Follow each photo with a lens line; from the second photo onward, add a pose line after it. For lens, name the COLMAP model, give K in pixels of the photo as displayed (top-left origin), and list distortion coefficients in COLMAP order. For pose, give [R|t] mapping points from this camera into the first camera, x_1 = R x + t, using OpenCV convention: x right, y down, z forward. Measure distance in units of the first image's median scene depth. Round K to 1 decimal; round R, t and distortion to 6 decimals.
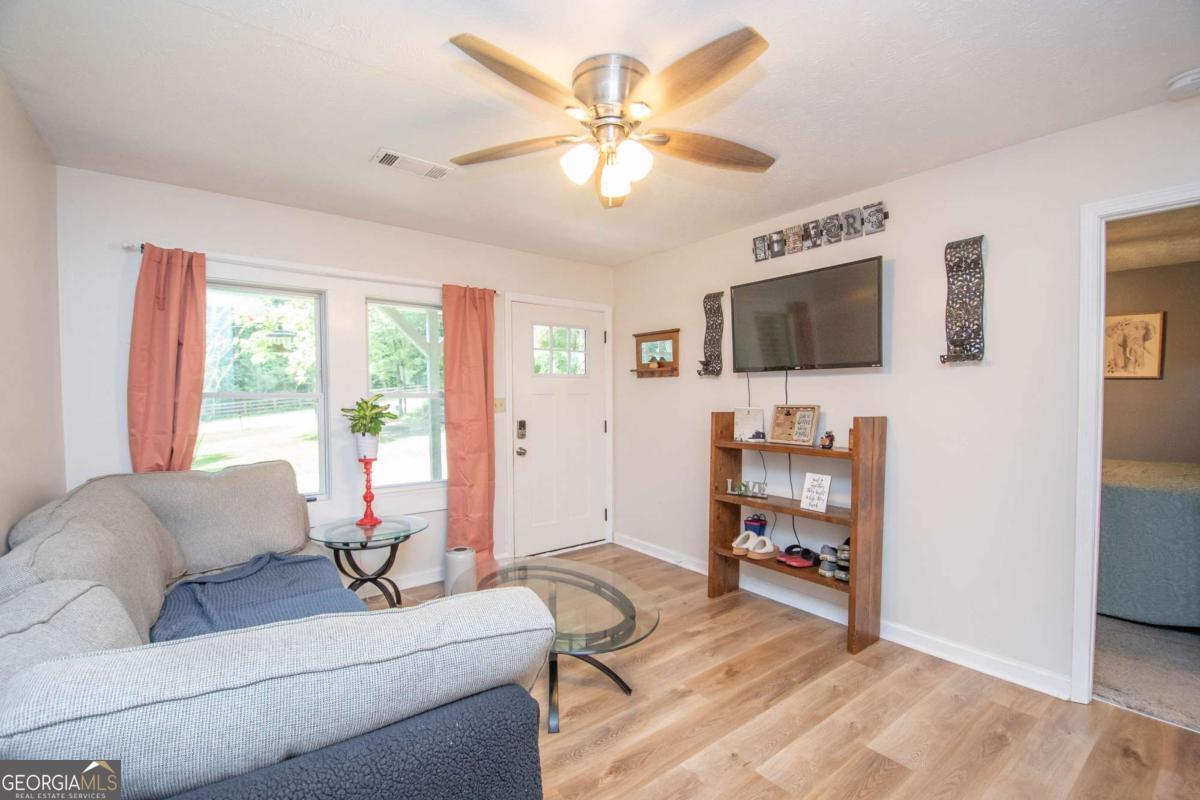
lens RADIAL K [[523.4, 0, 601.5], [0, 523.4, 419.1], [0, 0, 1]] dist [0.014565, -0.022924]
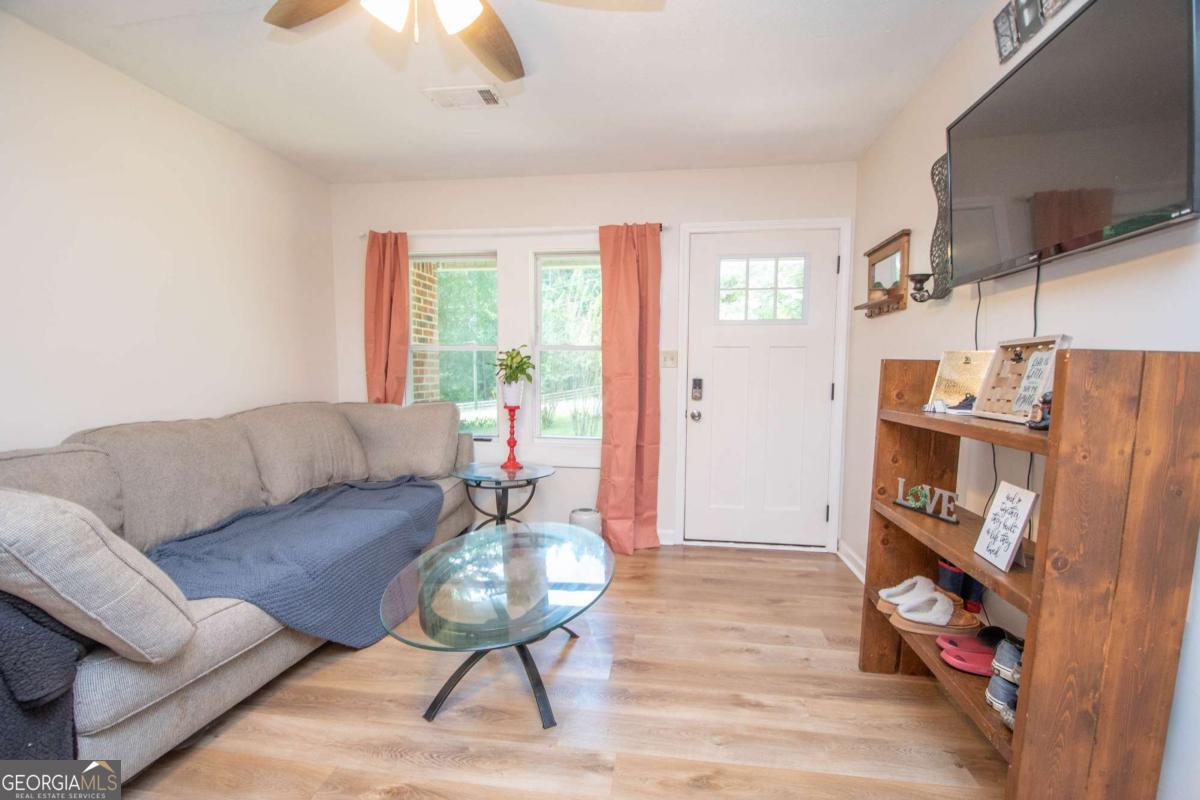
lens RADIAL K [[523.4, 0, 601.5], [0, 523.4, 419.1], [0, 0, 1]] dist [0.014565, -0.022924]
pose [[0.699360, 0.070449, -0.711290, 0.427719], [-0.041933, 0.997461, 0.057562, 0.033299], [0.713539, -0.010430, 0.700538, 0.386717]]
